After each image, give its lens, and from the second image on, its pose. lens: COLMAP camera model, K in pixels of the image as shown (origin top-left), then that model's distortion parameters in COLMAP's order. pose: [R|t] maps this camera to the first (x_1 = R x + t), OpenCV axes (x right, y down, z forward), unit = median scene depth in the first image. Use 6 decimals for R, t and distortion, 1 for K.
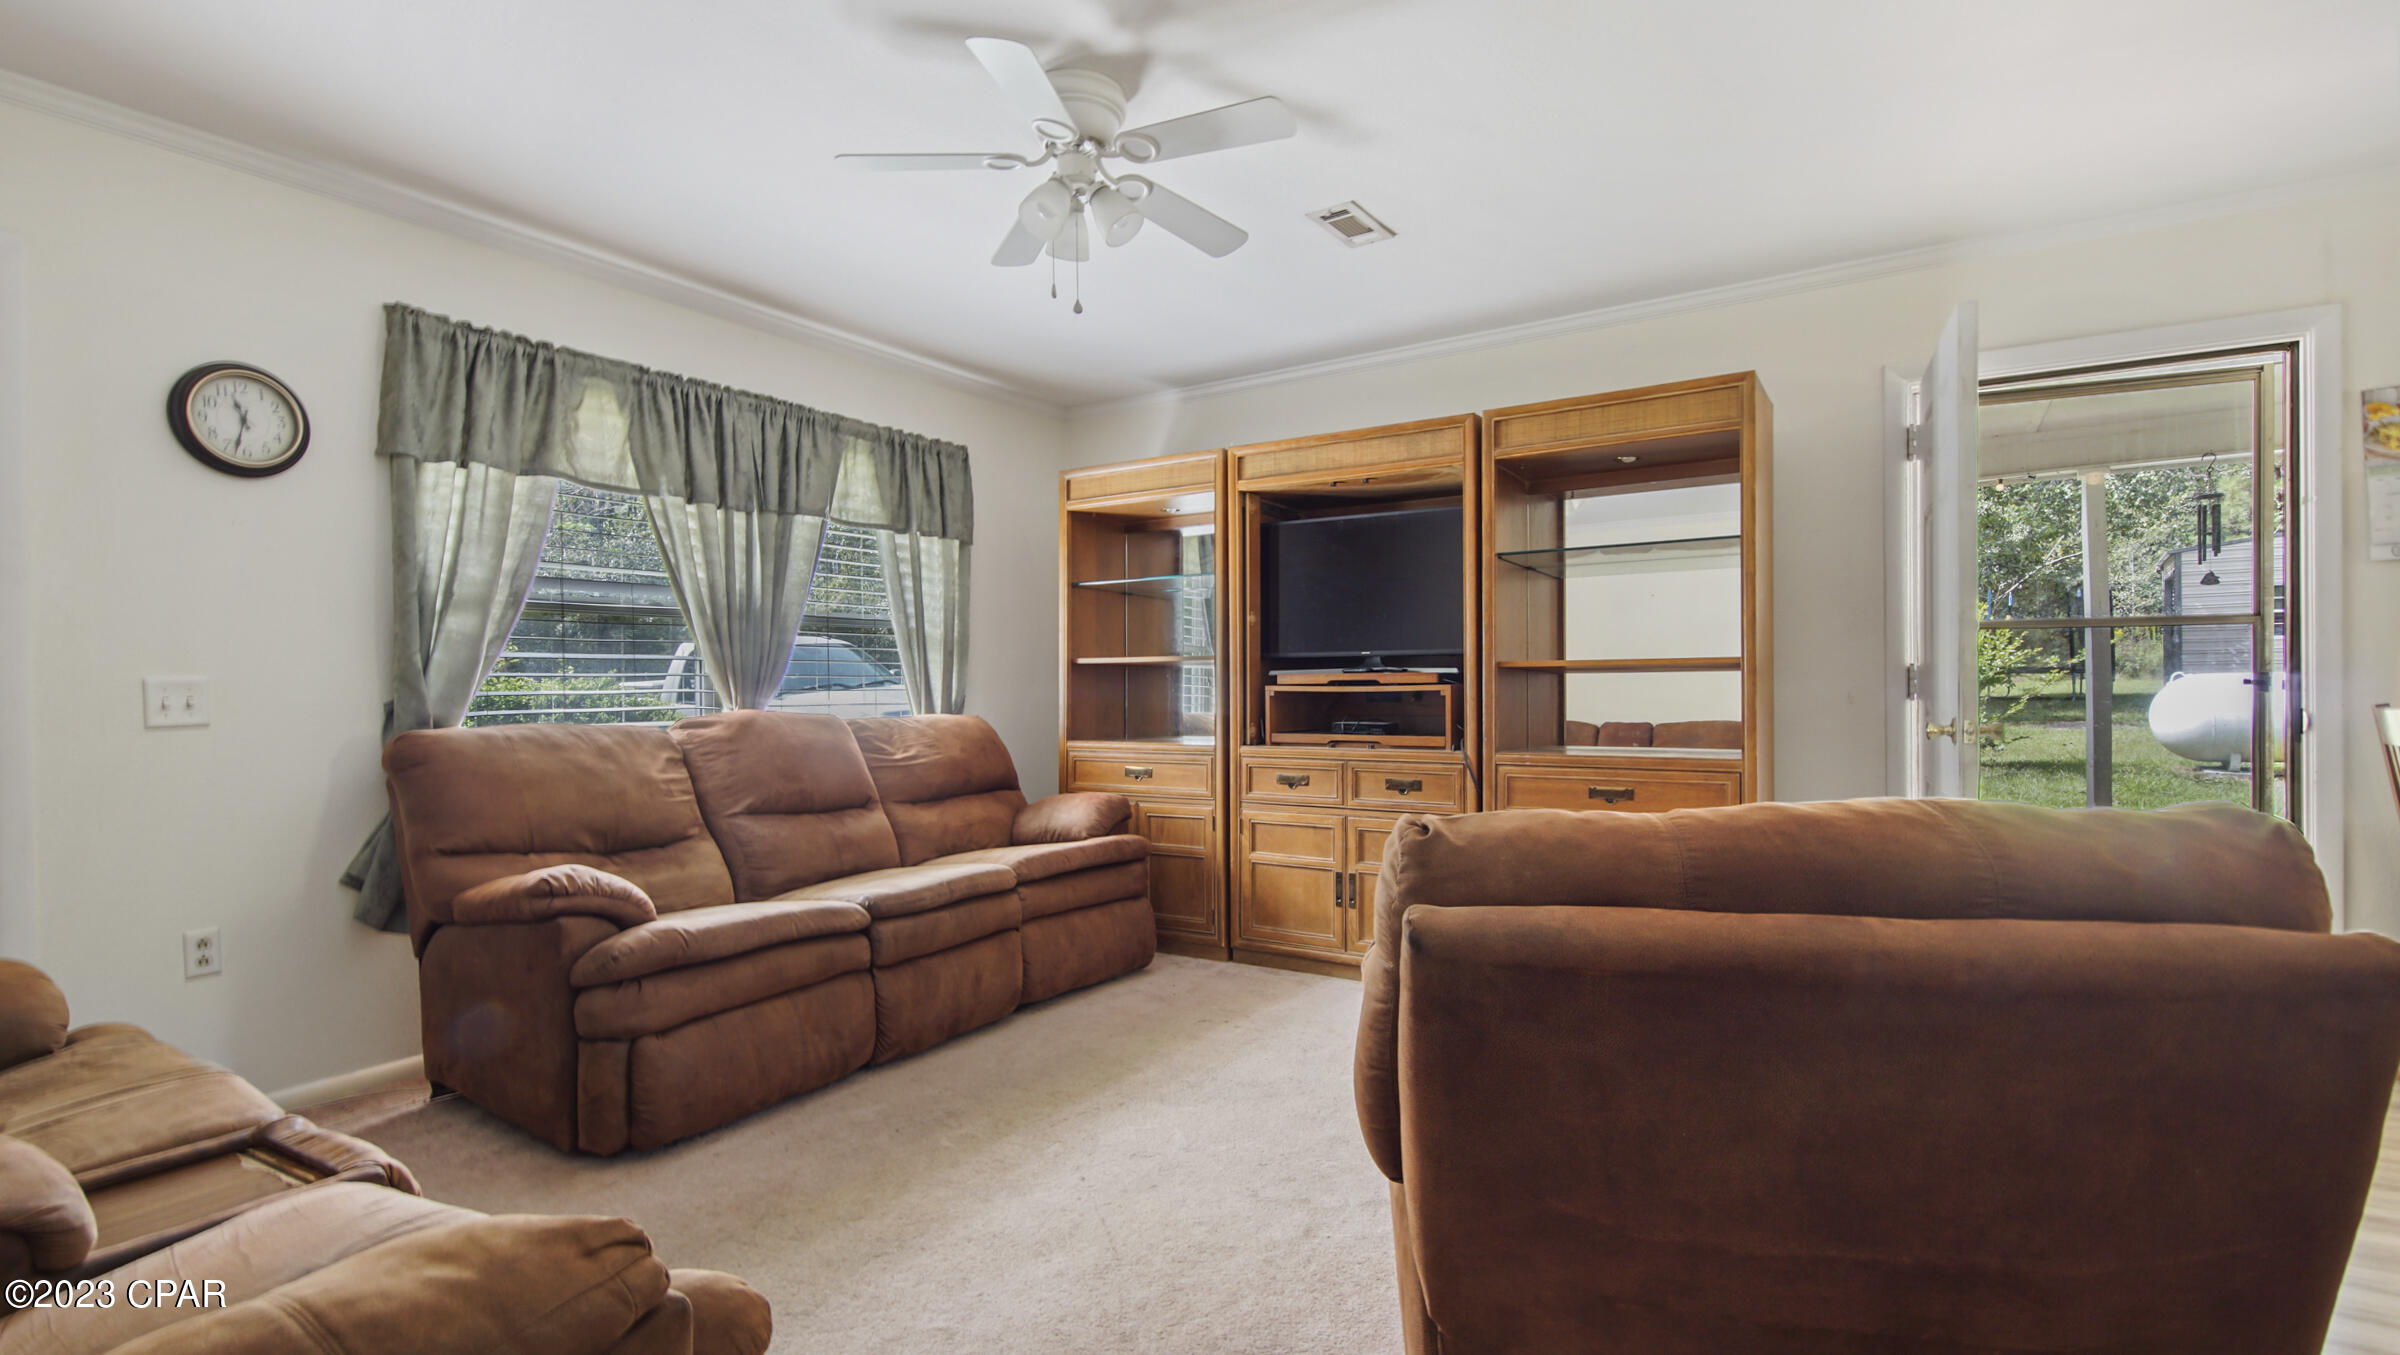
lens RADIAL K [[1107.3, 0, 1214.8], [0, 1107.3, 686.3], [0, 0, 1]] dist [0.008438, -0.006265]
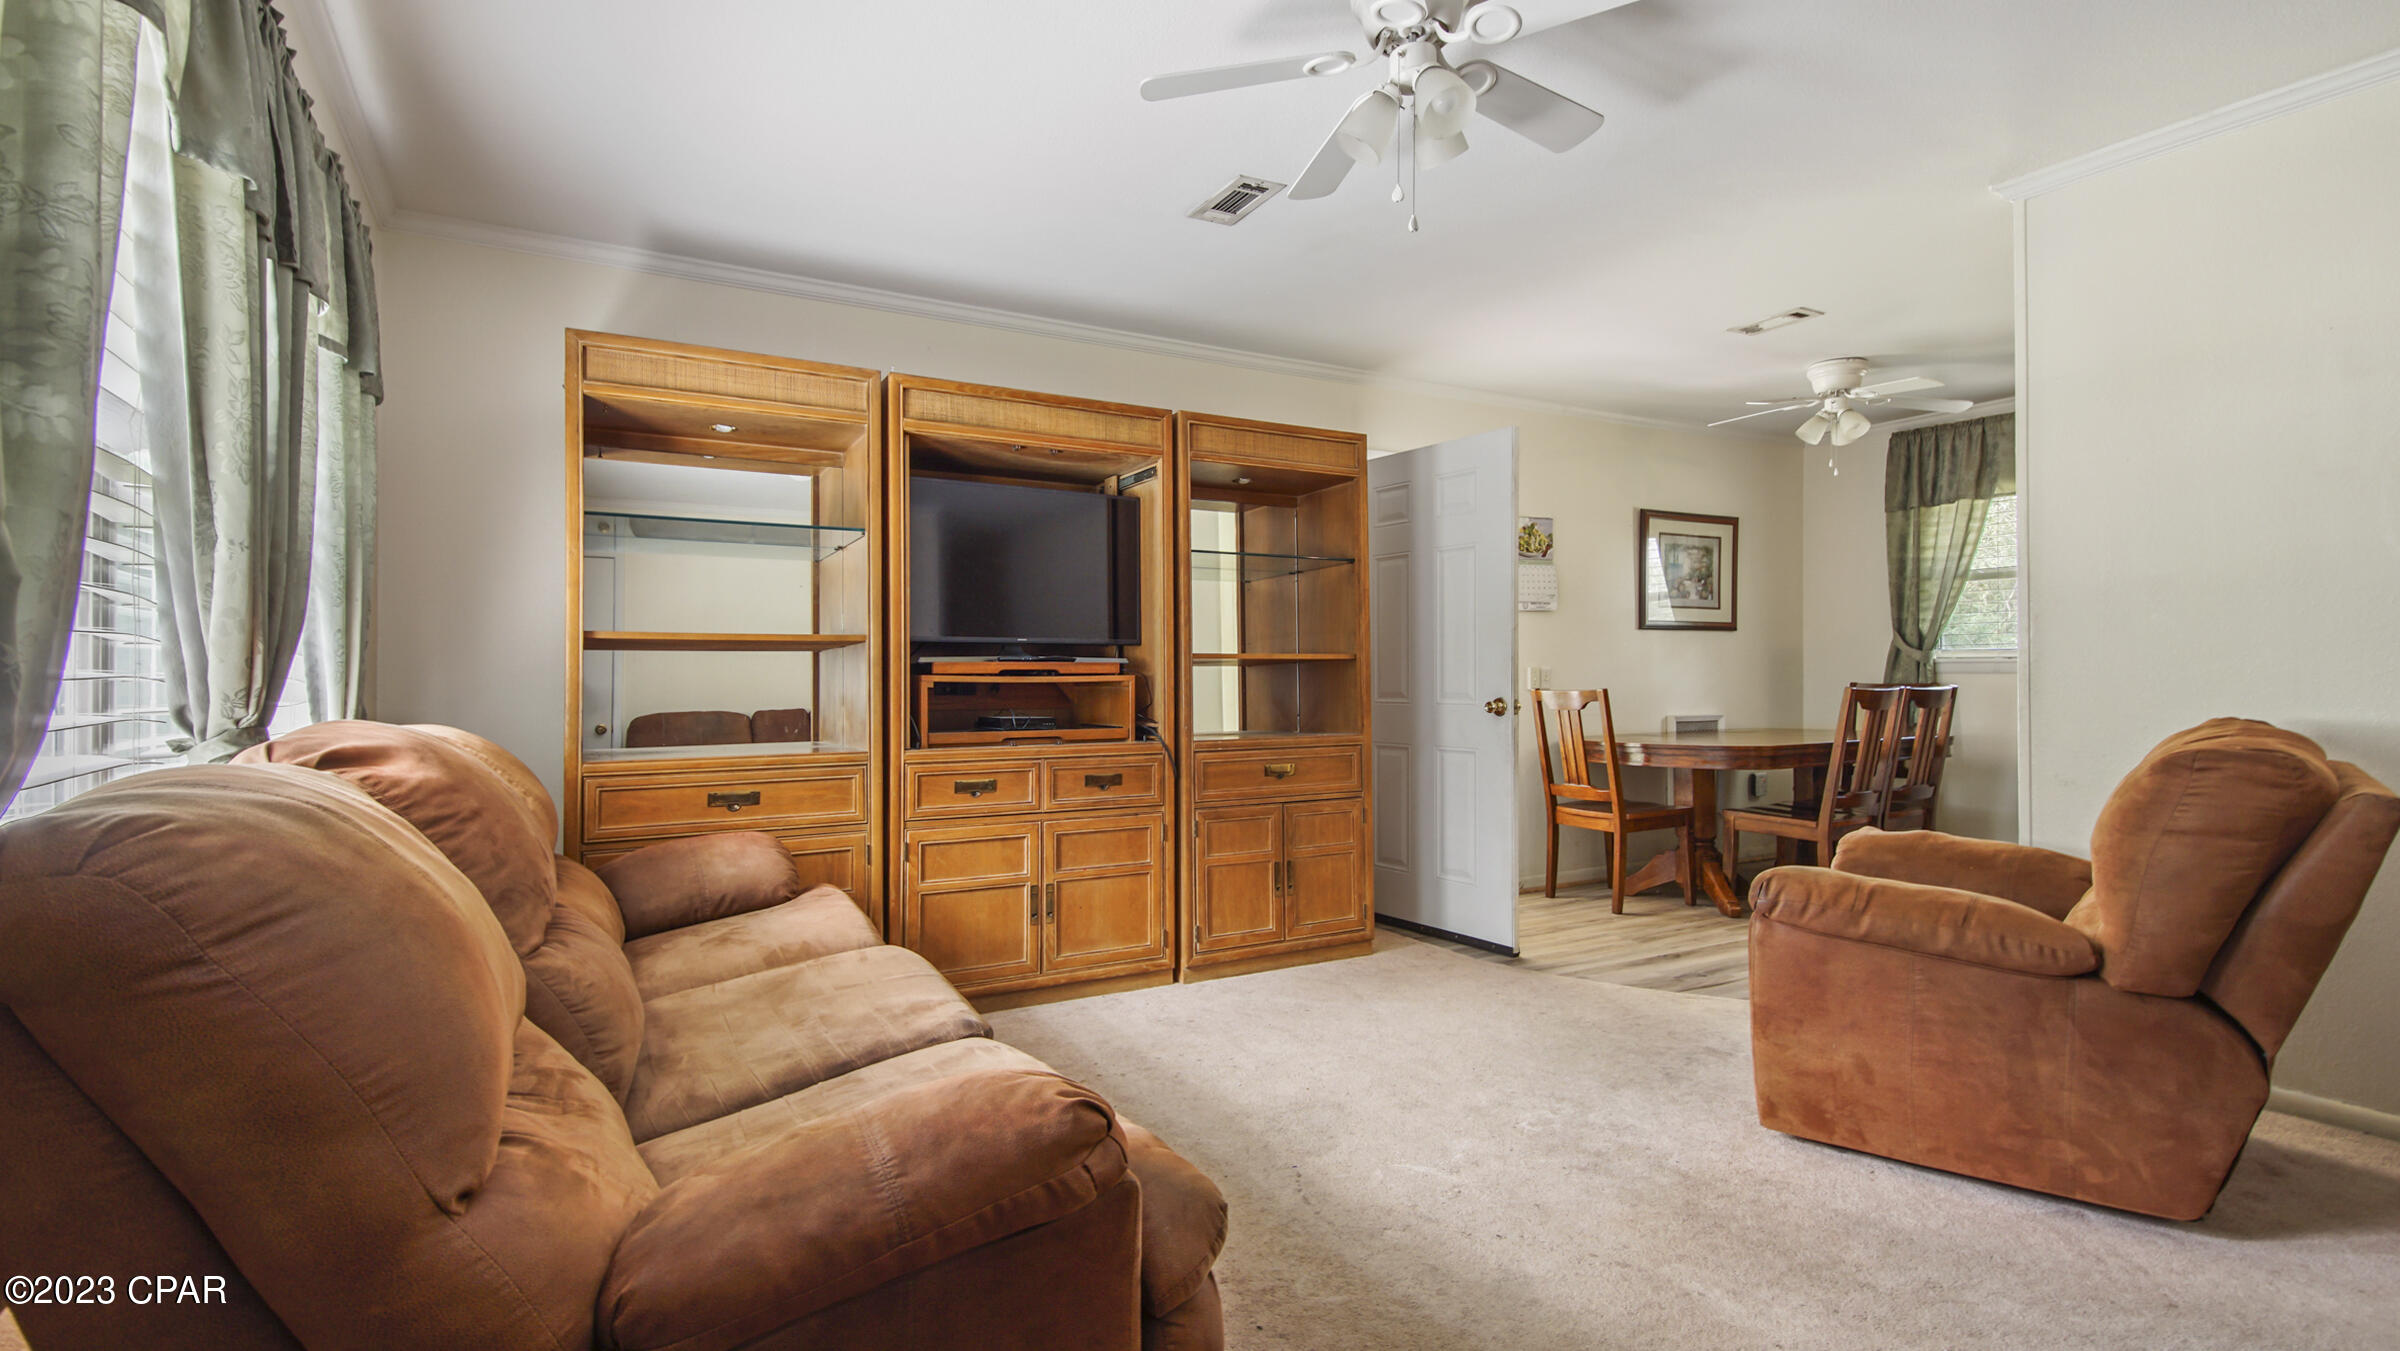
lens RADIAL K [[1107.3, 0, 1201.4], [0, 1107.3, 669.6], [0, 0, 1]] dist [0.008438, -0.006265]
pose [[0.470883, 0.014162, 0.882082, -0.593872], [0.000395, 0.999868, -0.016264, 0.009148], [-0.882196, 0.008007, 0.470815, 0.450844]]
